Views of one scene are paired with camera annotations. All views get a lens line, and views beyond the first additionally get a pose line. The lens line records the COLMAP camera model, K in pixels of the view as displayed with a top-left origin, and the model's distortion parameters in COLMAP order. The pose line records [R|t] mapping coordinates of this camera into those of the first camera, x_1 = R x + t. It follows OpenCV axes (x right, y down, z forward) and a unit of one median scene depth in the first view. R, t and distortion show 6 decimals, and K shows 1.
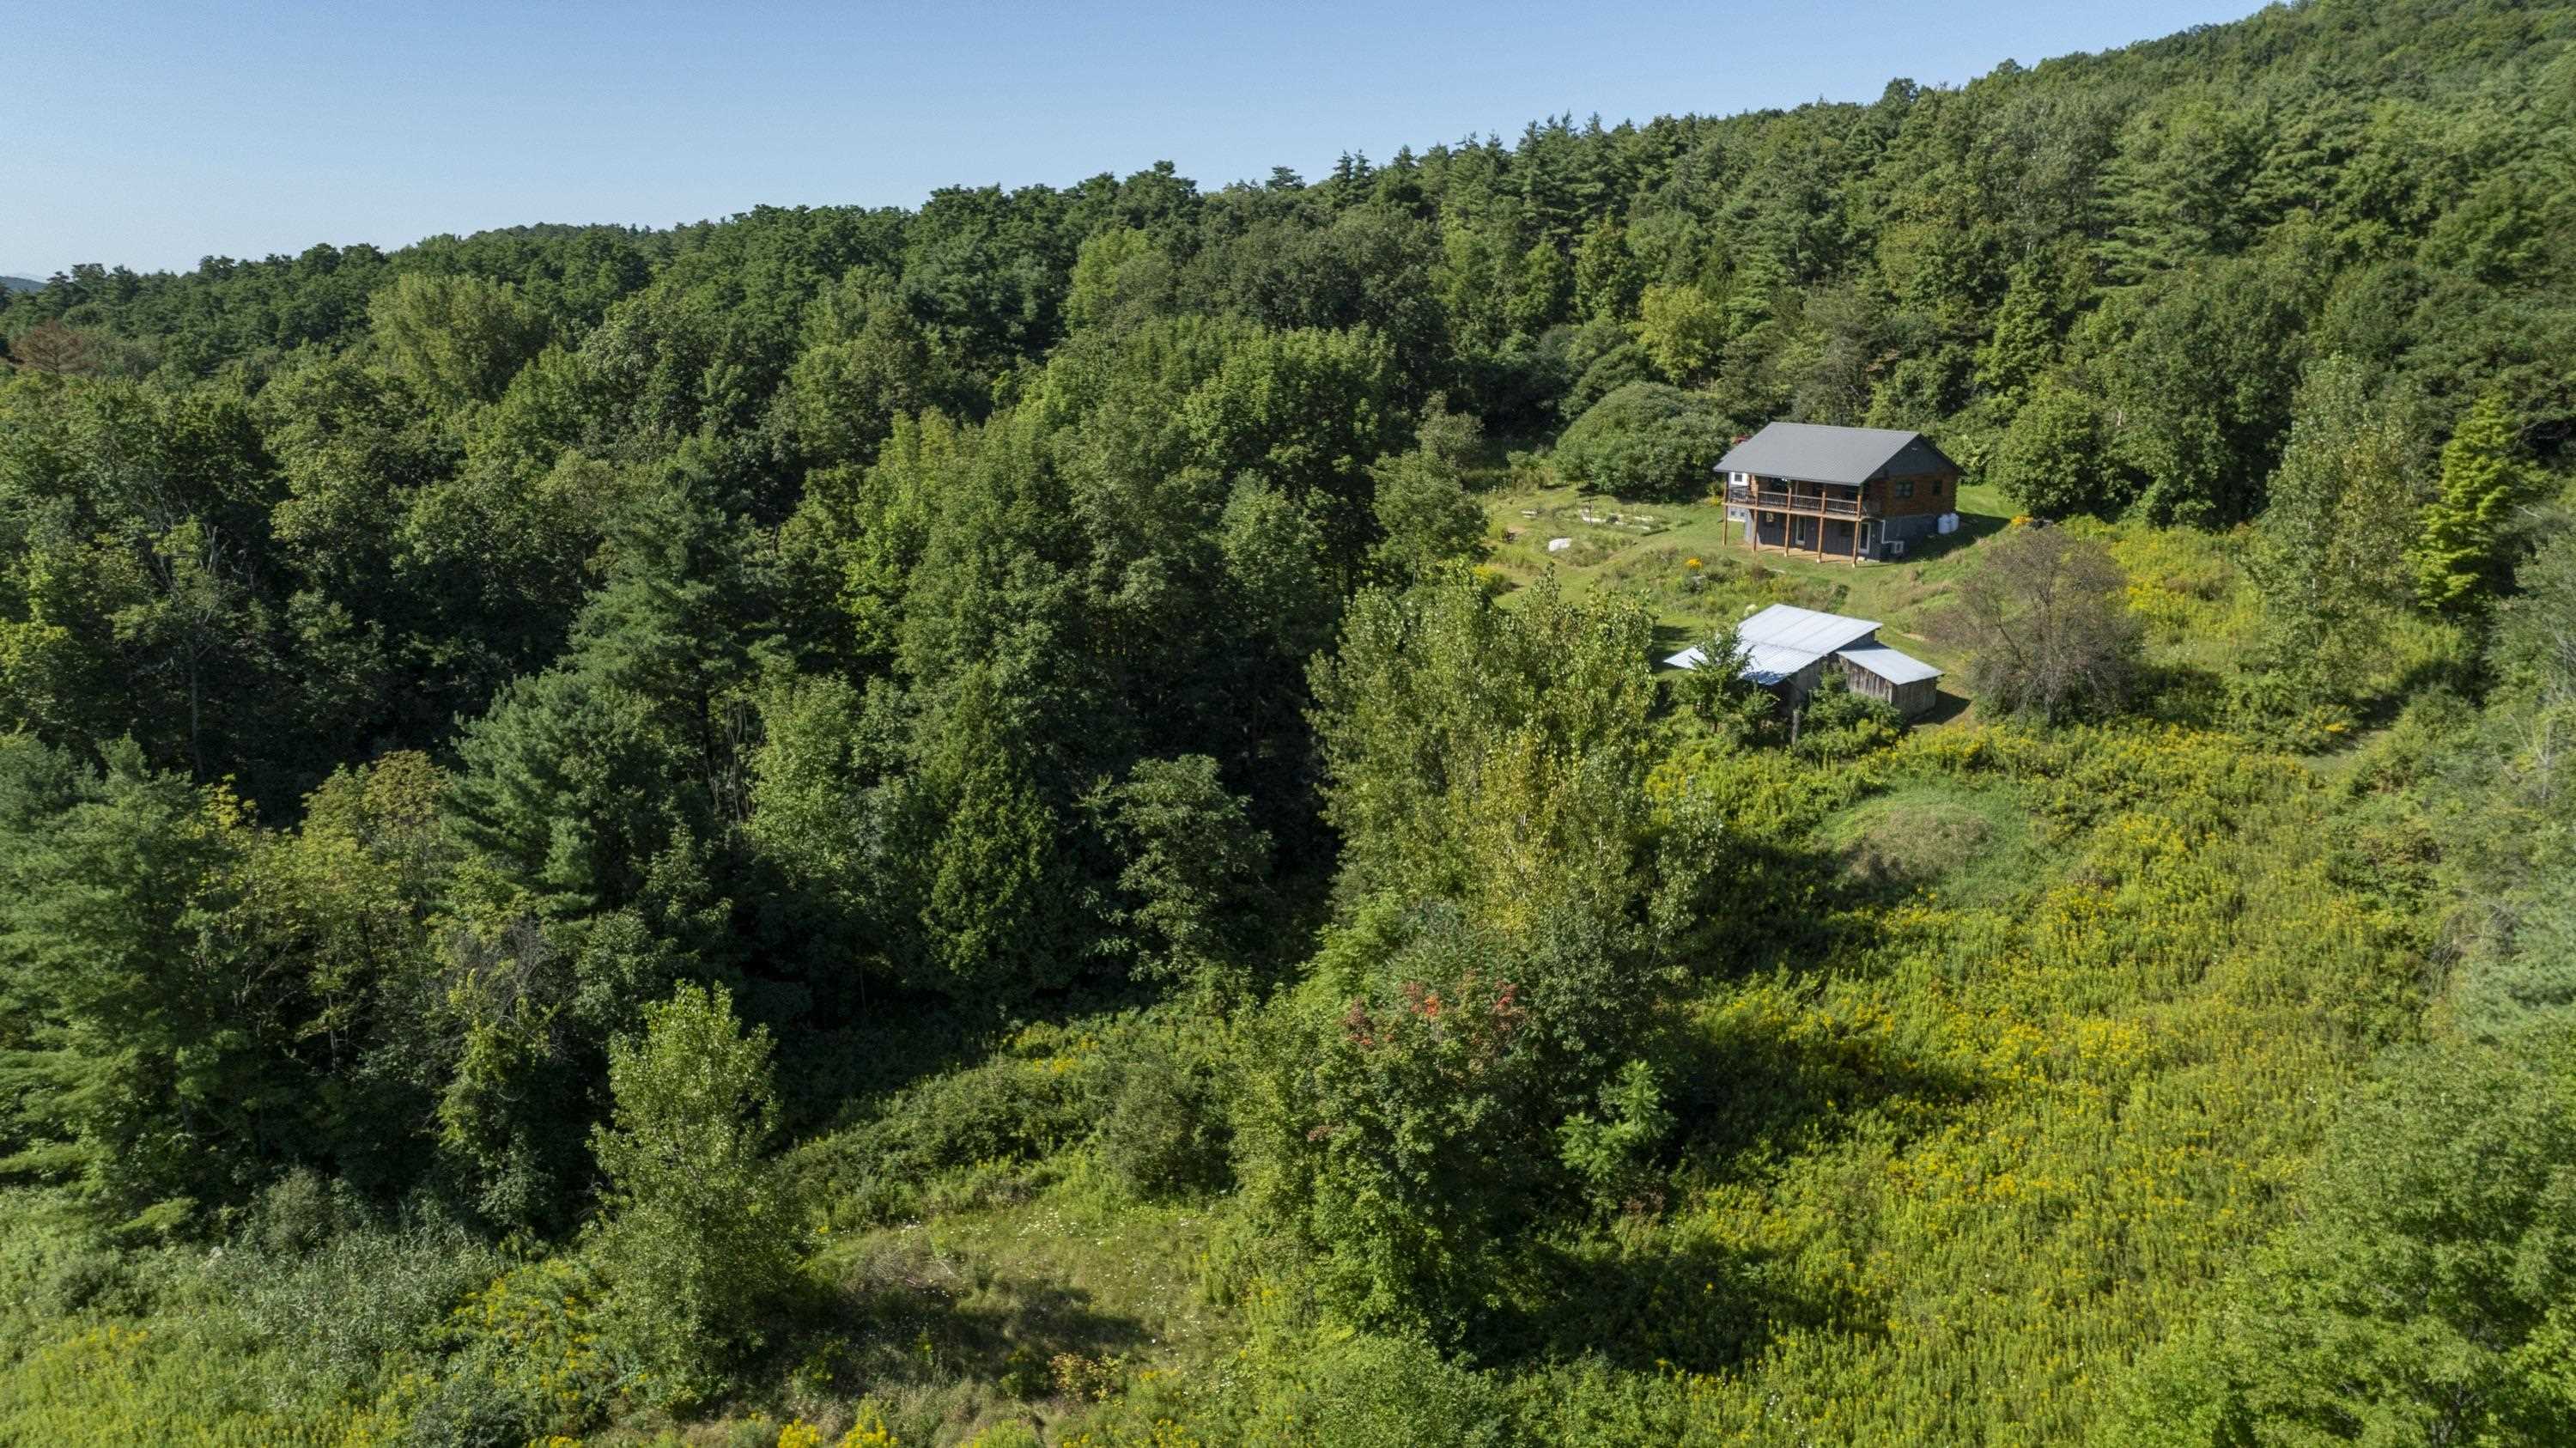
lens RADIAL K [[1901.0, 0, 1288.0], [0, 1901.0, 724.0], [0, 0, 1]] dist [-0.019701, 0.063914]
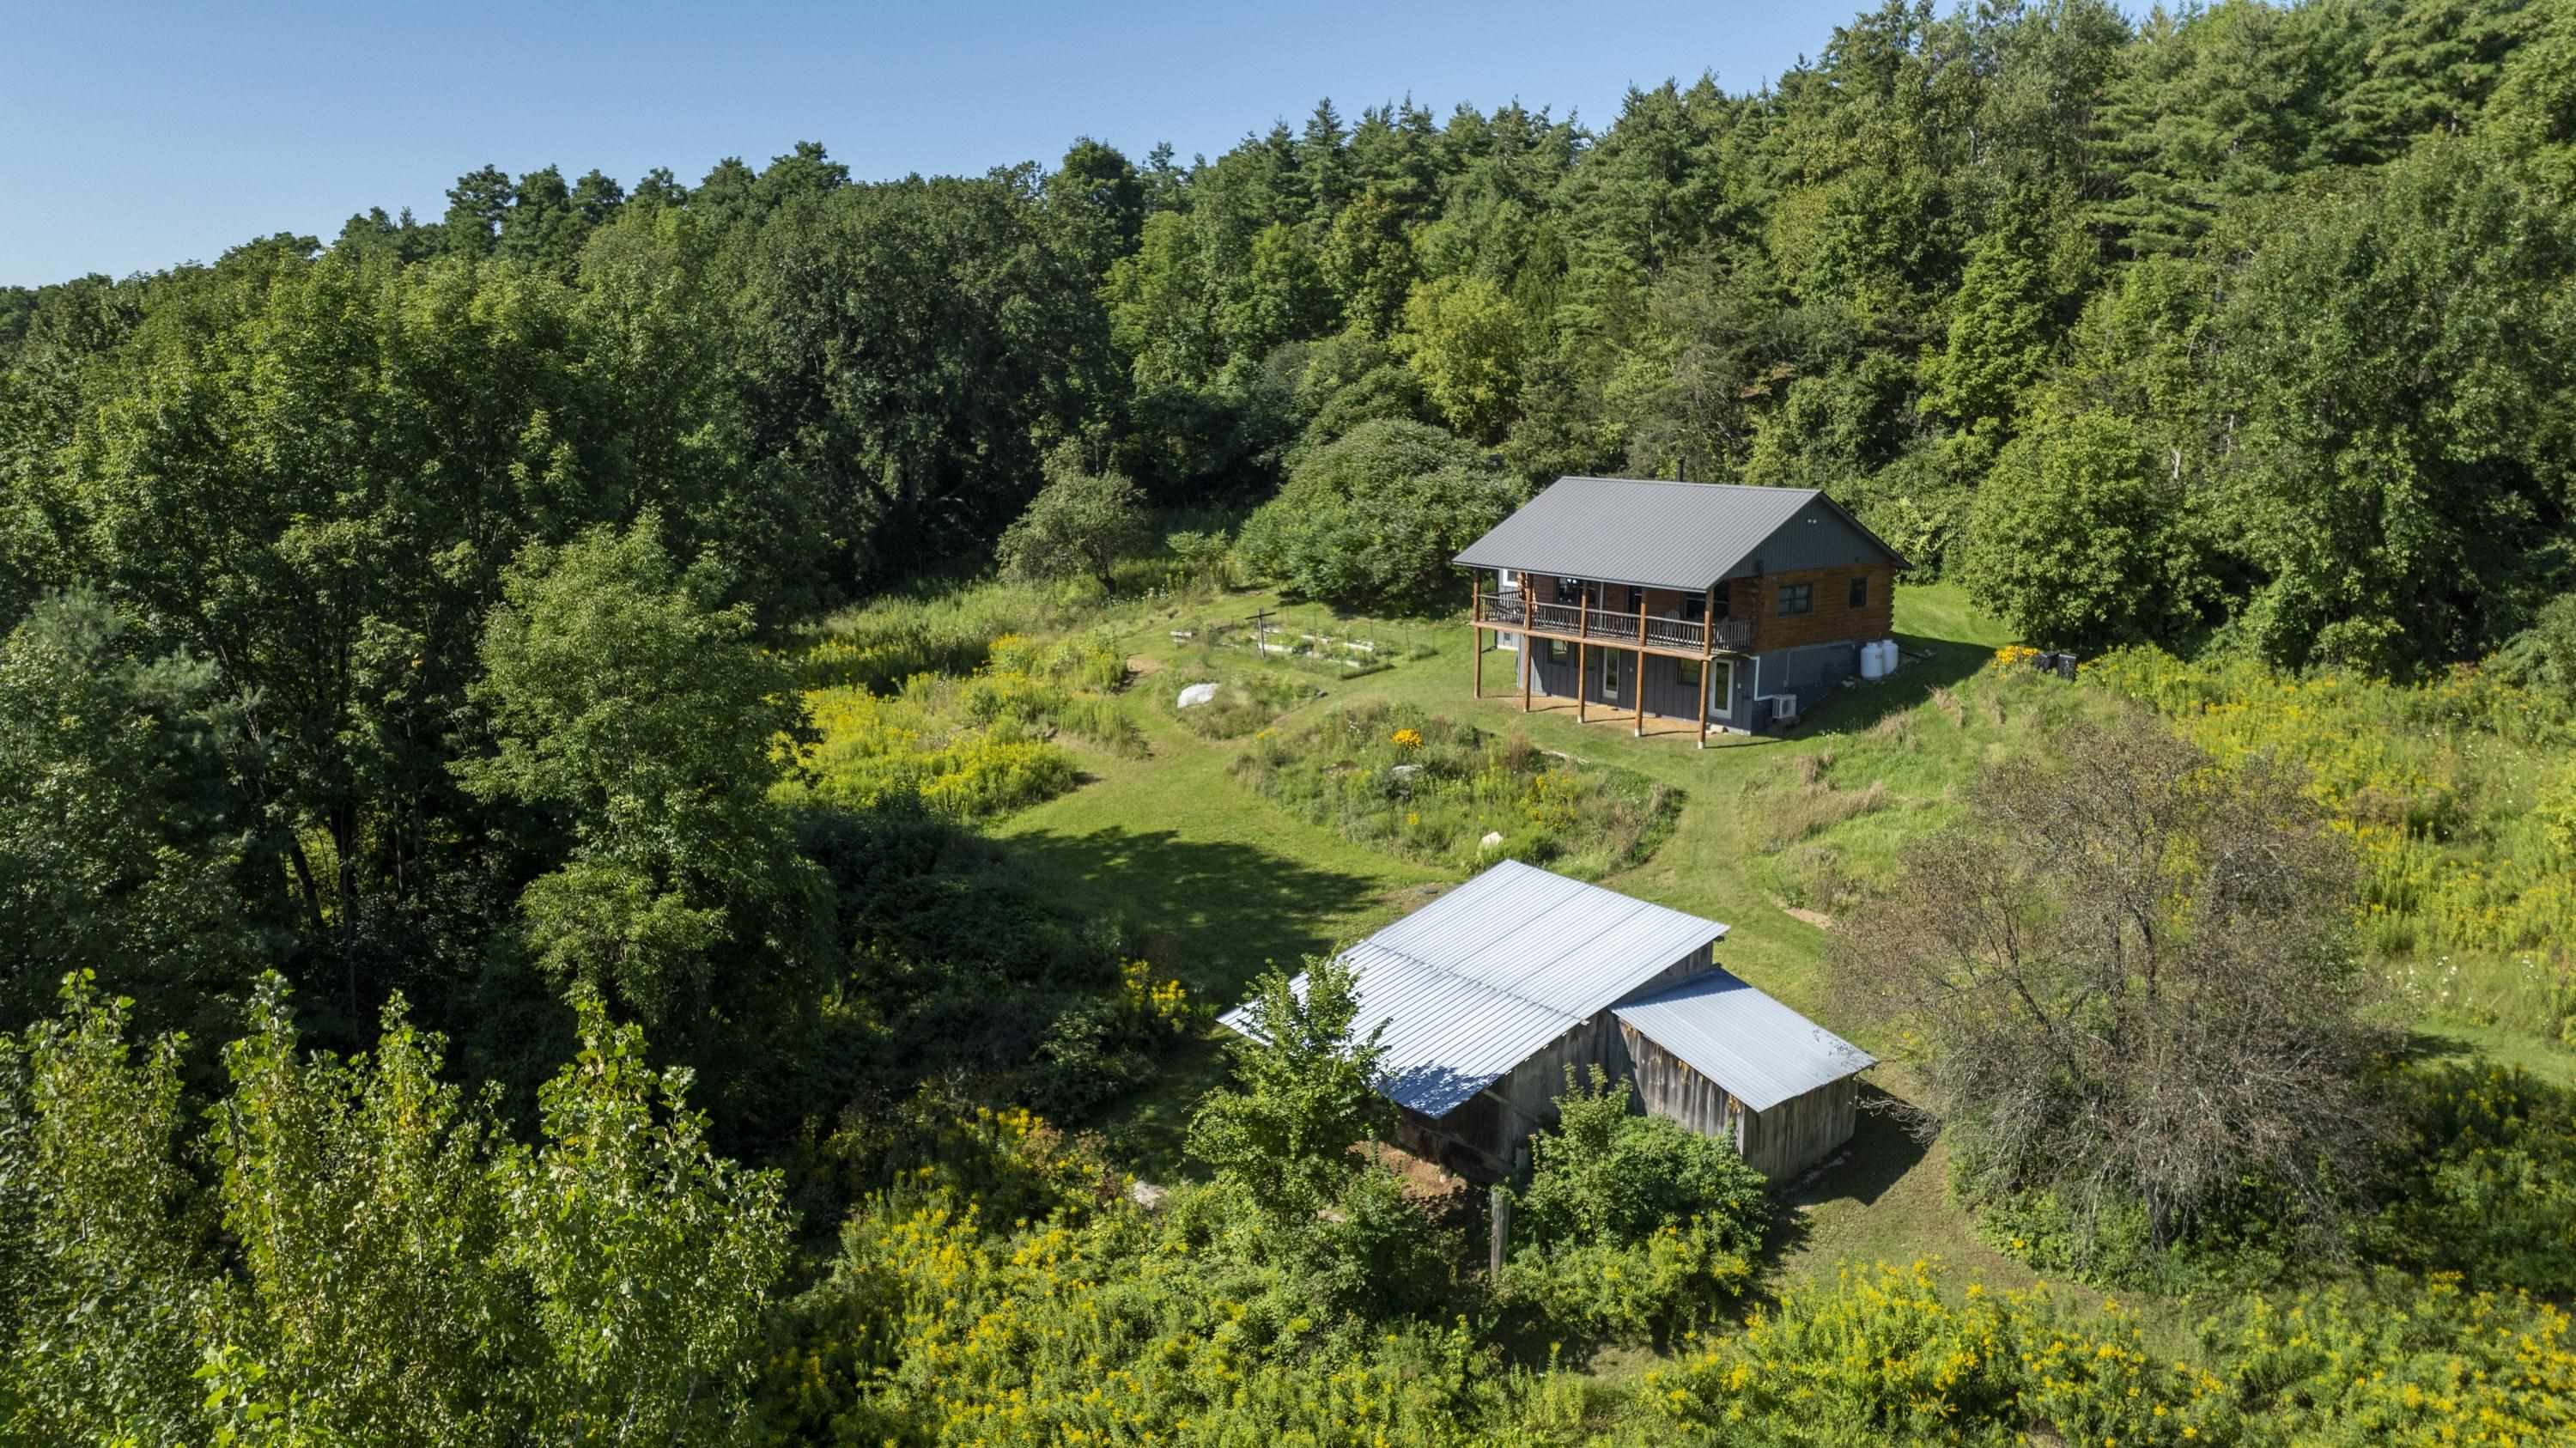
lens RADIAL K [[1901.0, 0, 1288.0], [0, 1901.0, 724.0], [0, 0, 1]] dist [-0.019701, 0.063914]
pose [[0.999538, -0.009531, 0.028850, 0.144413], [0.010795, 0.998974, -0.043979, -0.057328], [-0.028401, 0.044270, 0.998616, 0.410862]]
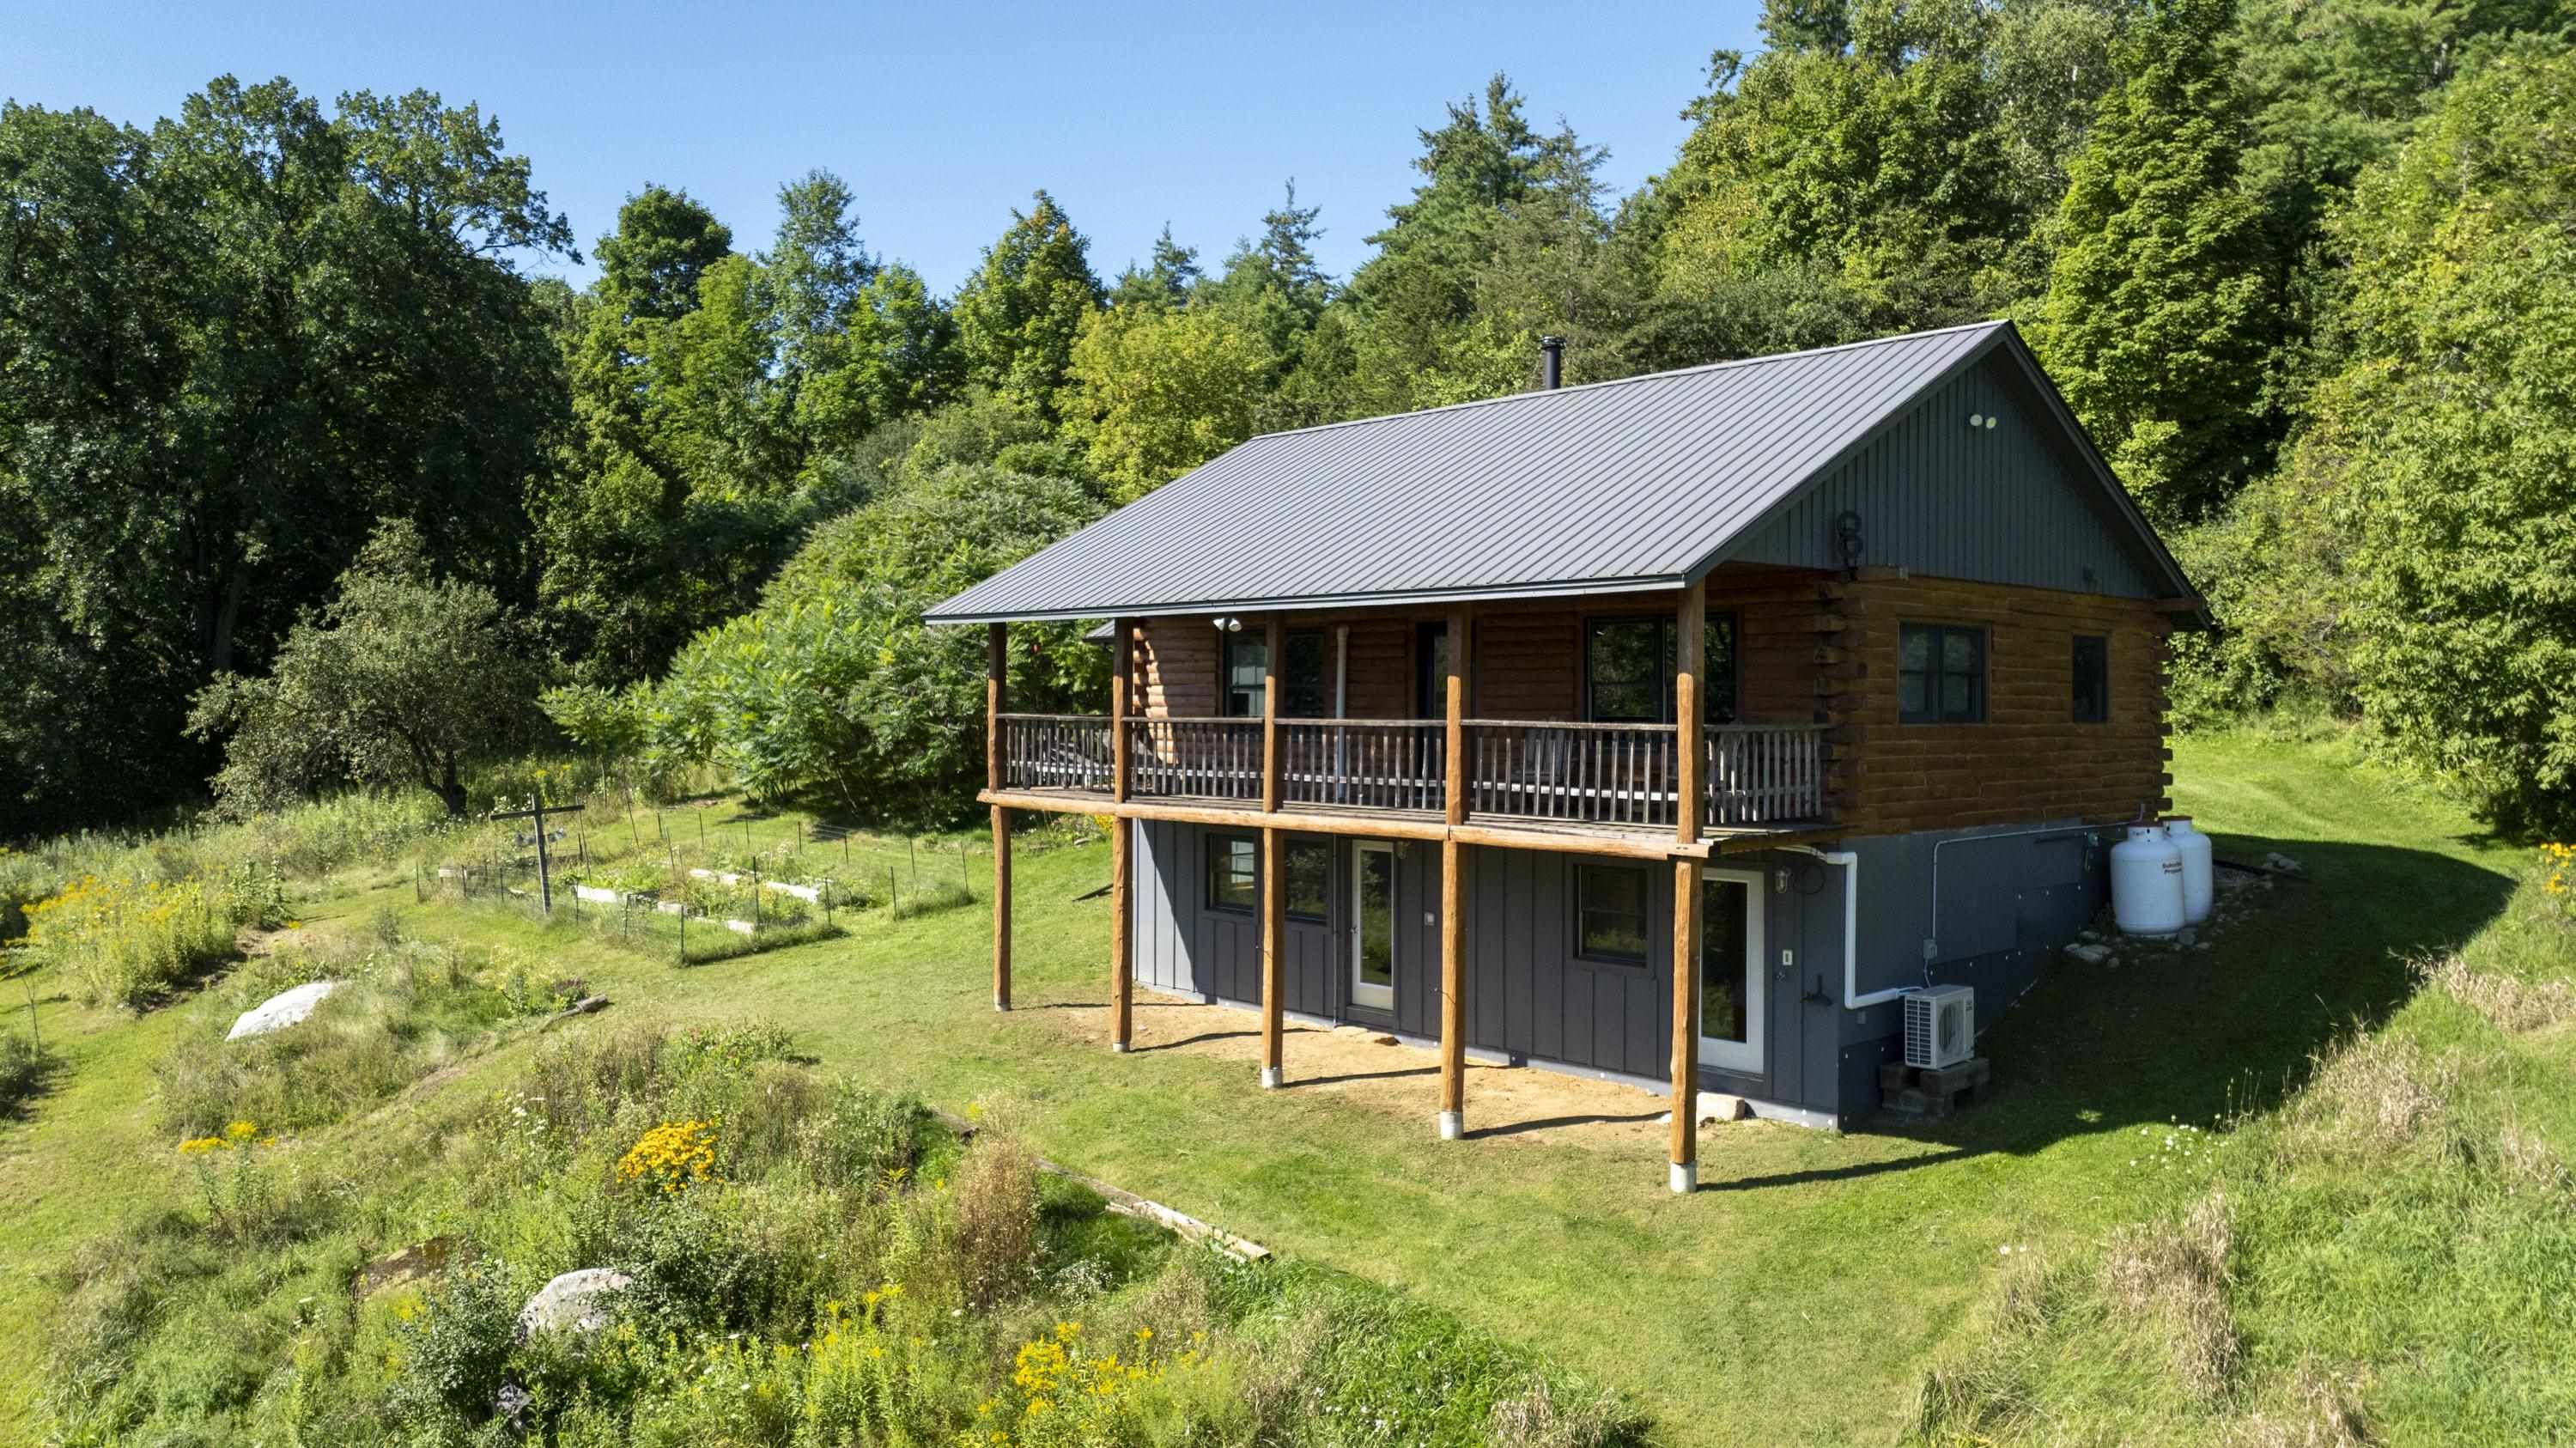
lens RADIAL K [[1901.0, 0, 1288.0], [0, 1901.0, 724.0], [0, 0, 1]] dist [-0.019701, 0.063914]
pose [[0.994021, -0.006497, 0.108994, 0.215663], [0.028682, 0.978709, -0.203239, -0.075150], [-0.105353, 0.205150, 0.973044, 0.728974]]
